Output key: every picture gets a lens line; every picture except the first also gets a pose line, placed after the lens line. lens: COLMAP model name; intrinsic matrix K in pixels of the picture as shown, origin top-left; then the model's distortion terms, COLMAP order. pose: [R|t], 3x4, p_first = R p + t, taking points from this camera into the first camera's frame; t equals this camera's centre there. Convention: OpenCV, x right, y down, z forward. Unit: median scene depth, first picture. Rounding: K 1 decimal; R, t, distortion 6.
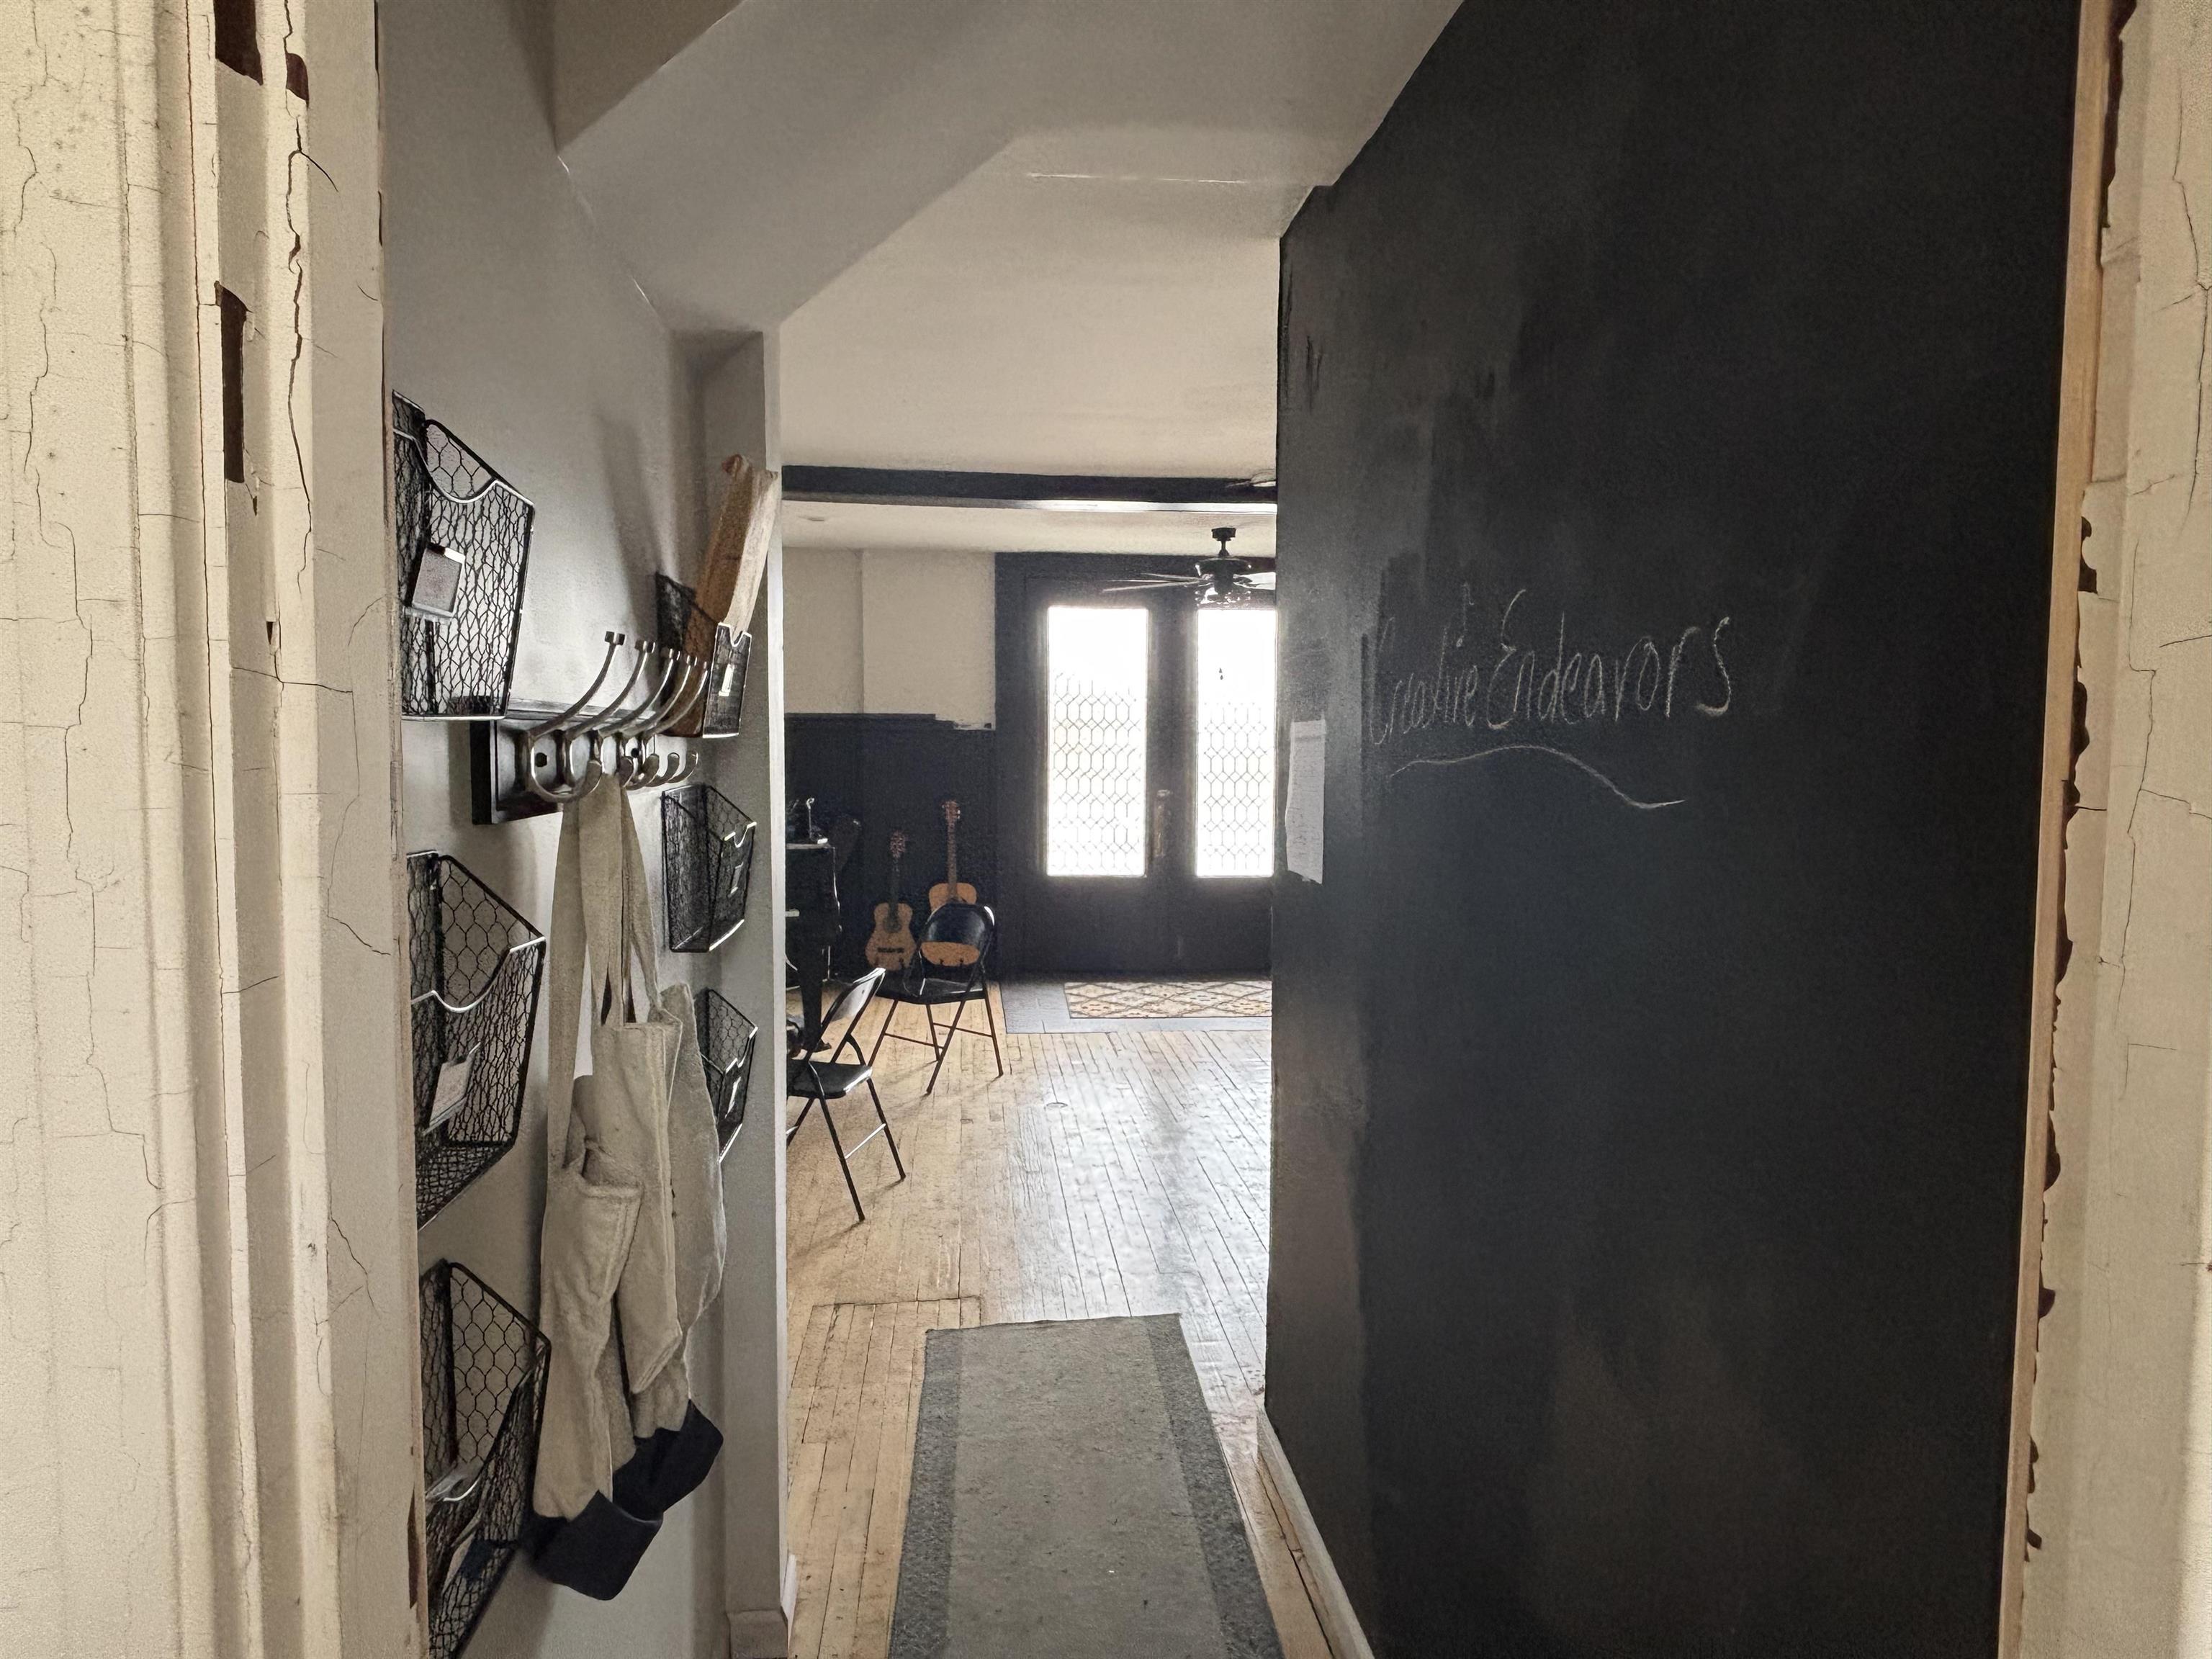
lens RADIAL K [[1457.9, 0, 1101.5], [0, 1457.9, 835.8], [0, 0, 1]] dist [0.003652, -0.010184]
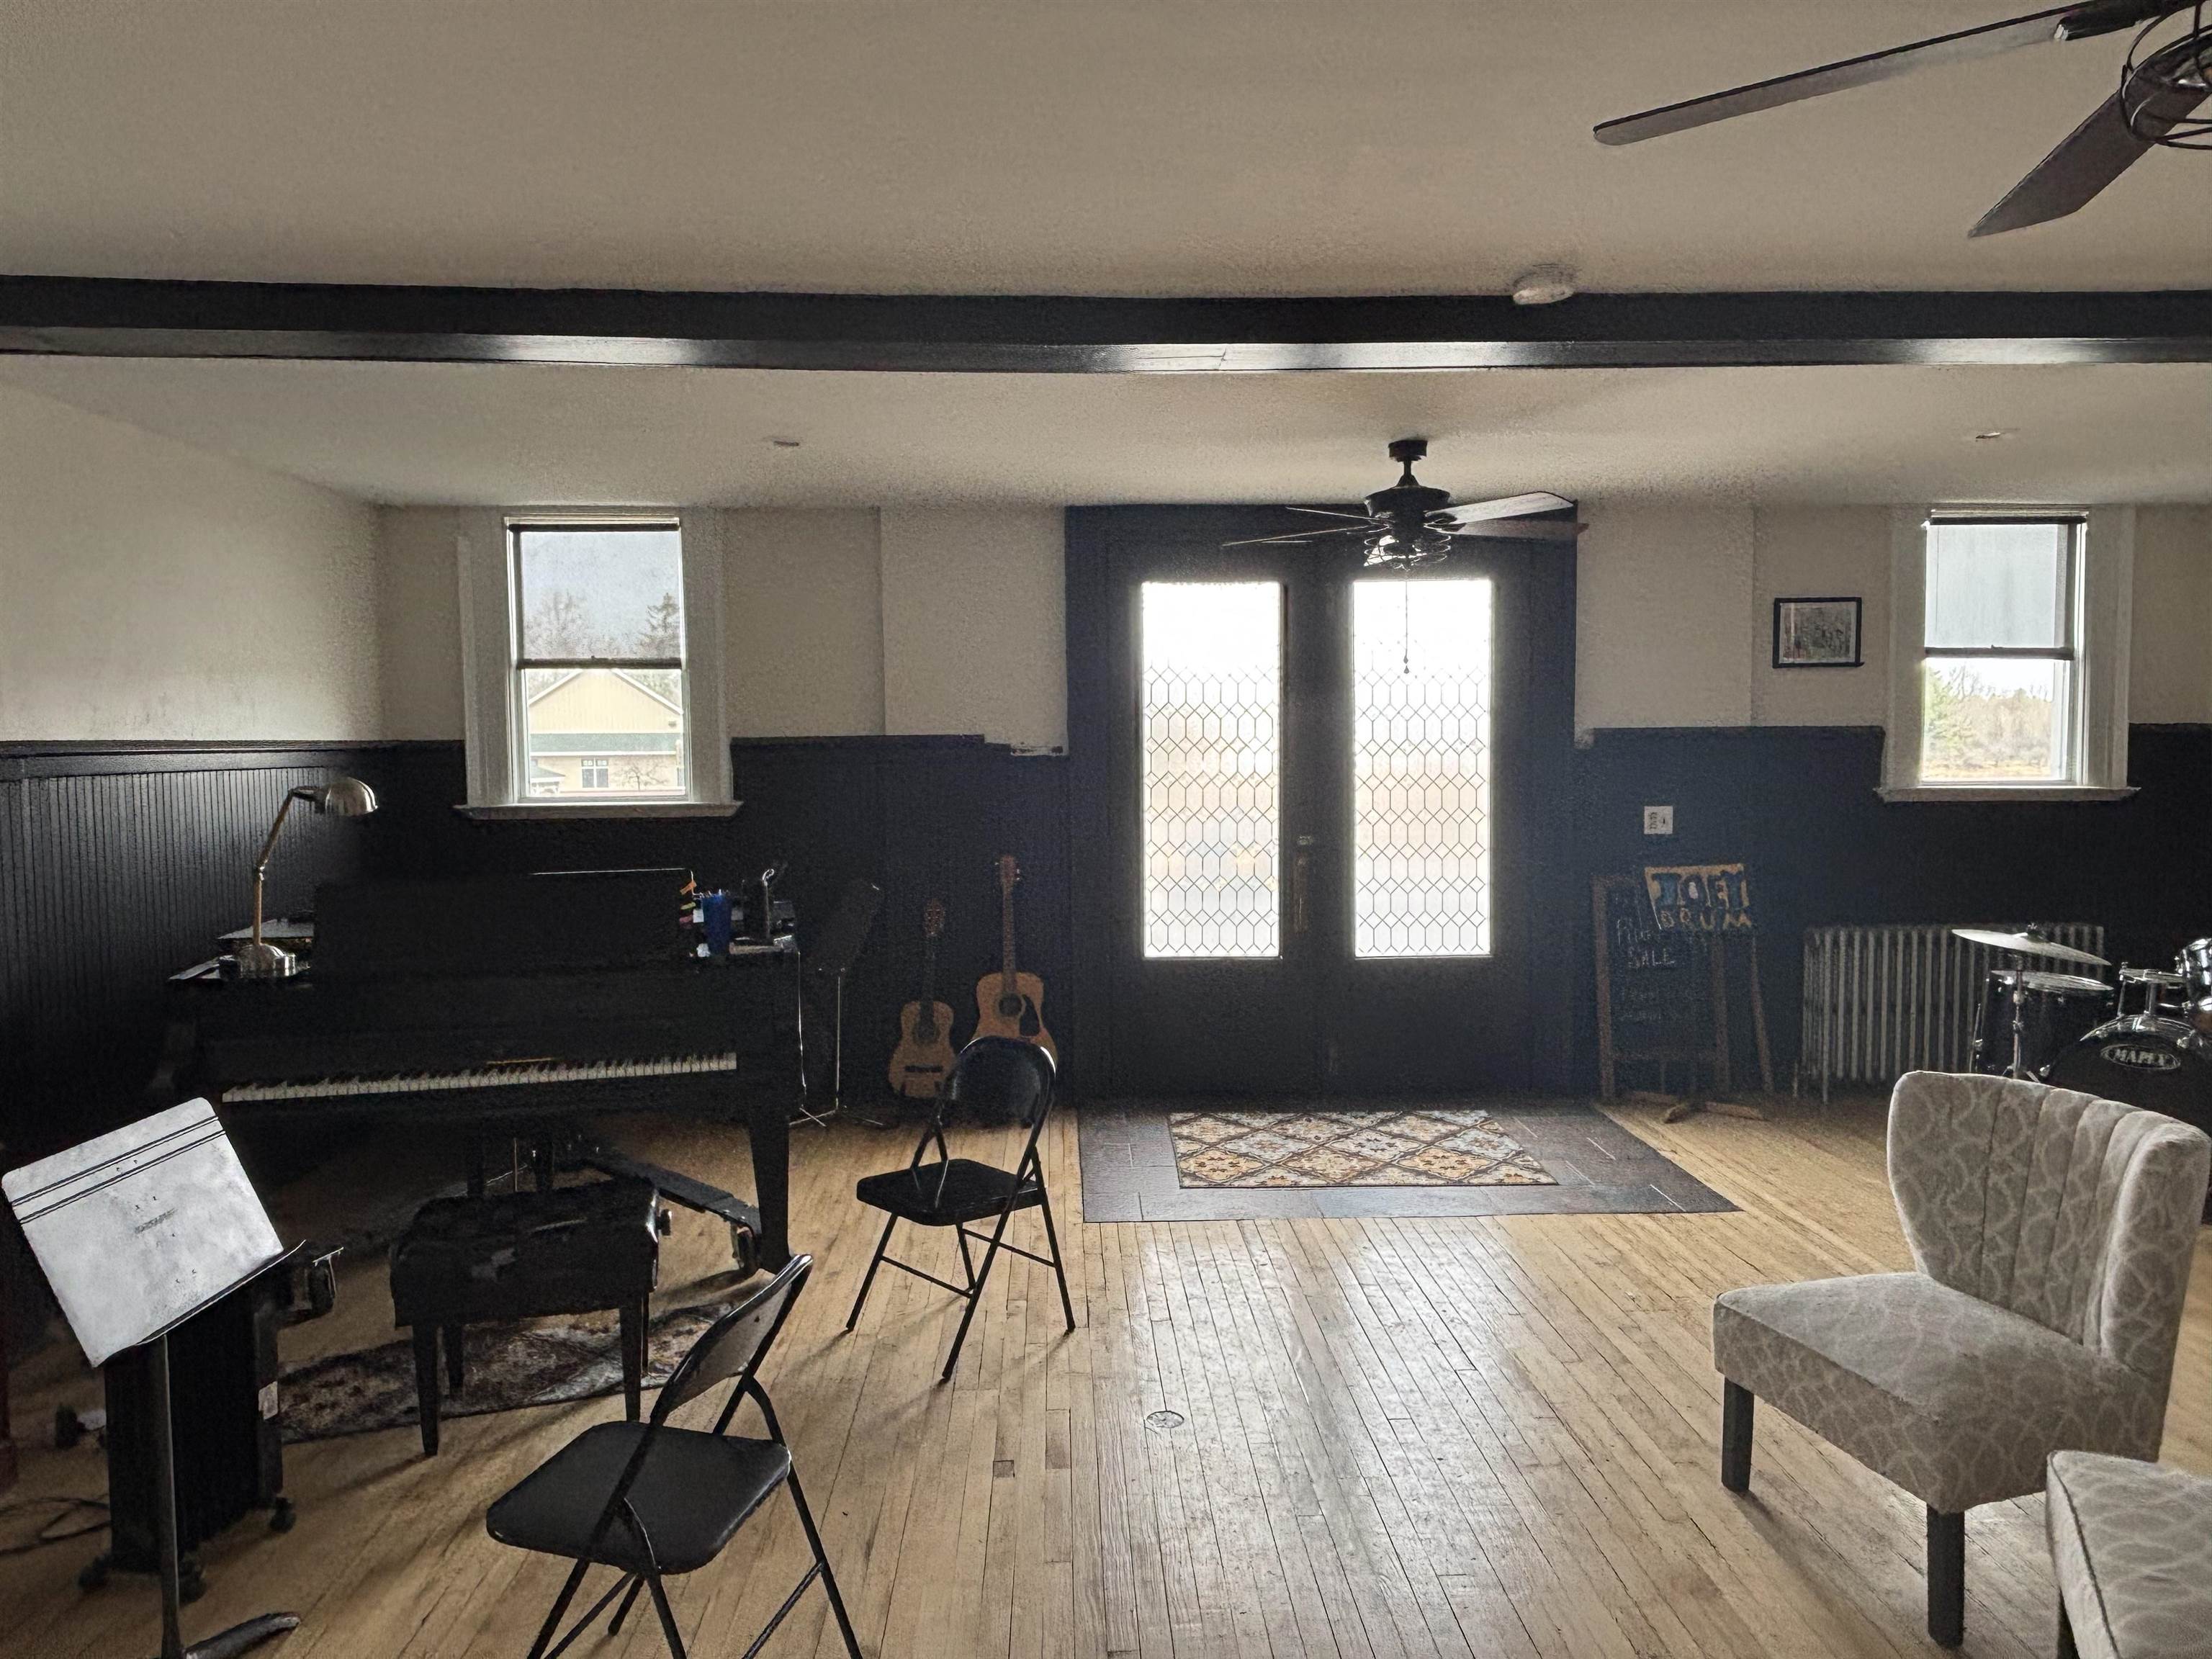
lens RADIAL K [[1457.9, 0, 1107.5], [0, 1457.9, 831.9], [0, 0, 1]] dist [0.003652, -0.010184]
pose [[0.998112, -0.012128, -0.060204, -0.012052], [0.011050, 0.999773, -0.018196, -0.023669], [0.060411, 0.017497, 0.998020, 0.312099]]
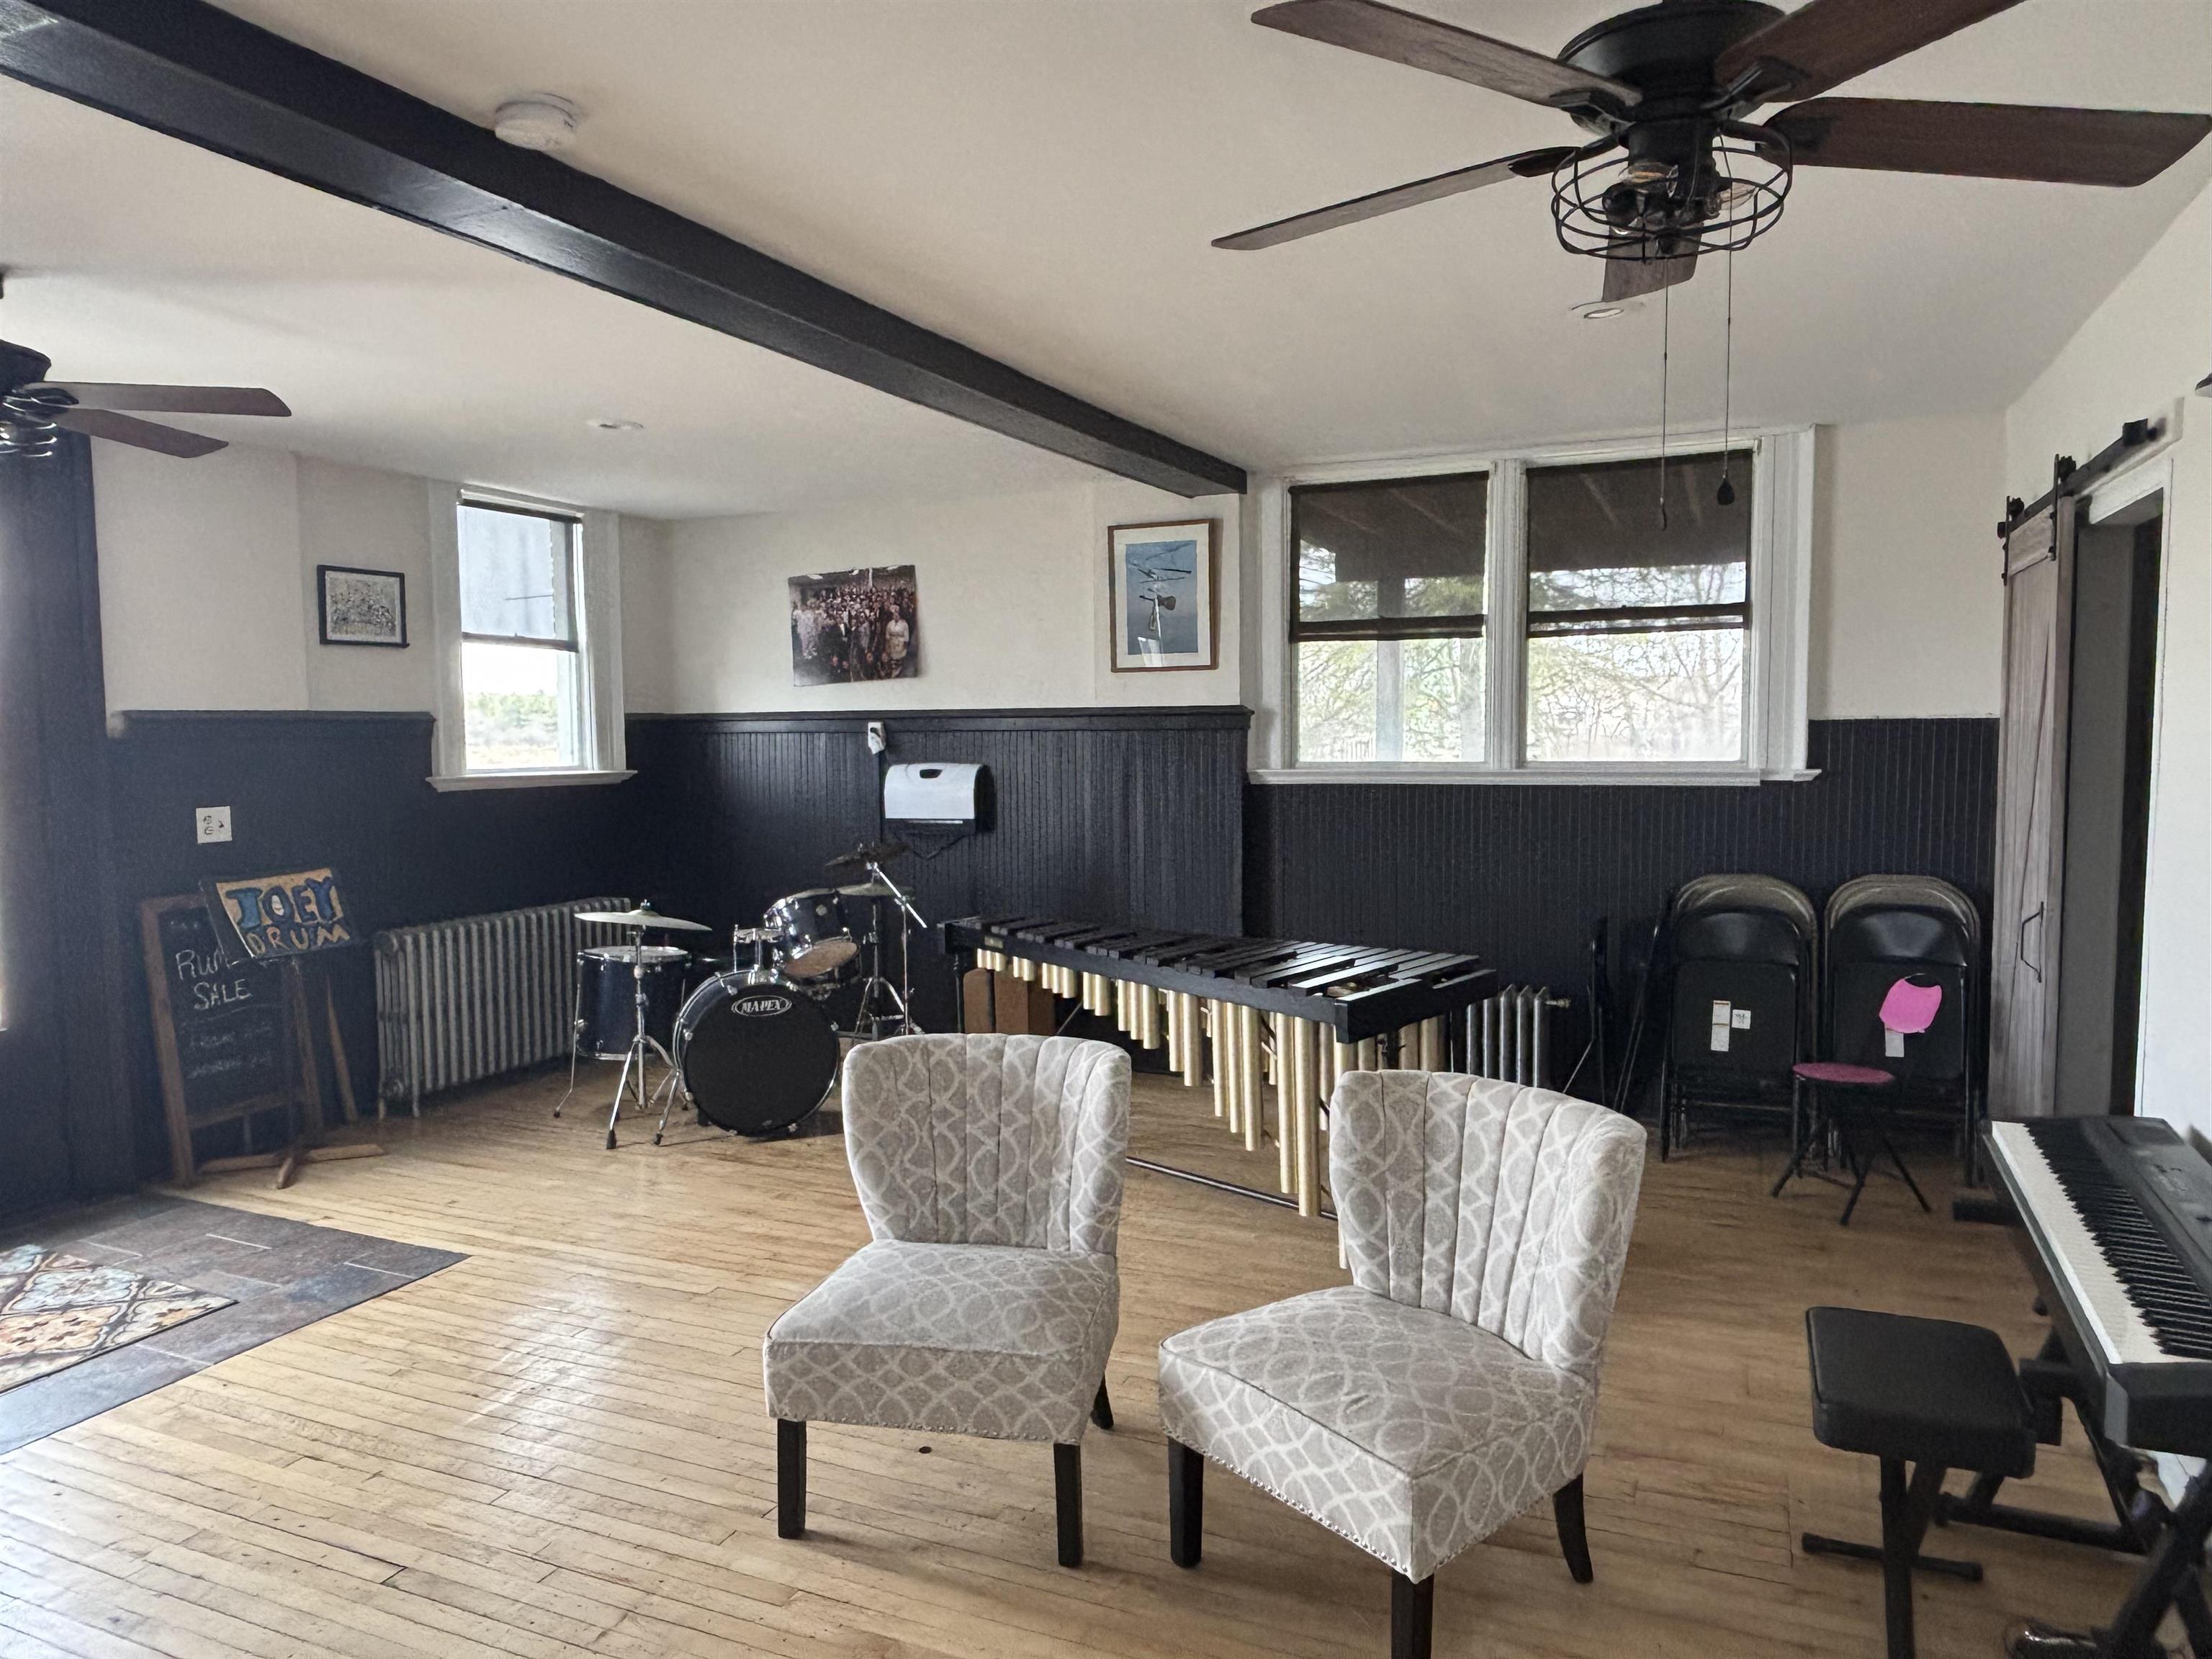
lens RADIAL K [[1457.9, 0, 1105.3], [0, 1457.9, 821.5], [0, 0, 1]] dist [0.003652, -0.010184]
pose [[0.477792, -0.070470, 0.875642, -0.132873], [0.080509, 0.996095, 0.036234, -0.033907], [-0.874776, 0.053185, 0.481599, 0.464025]]
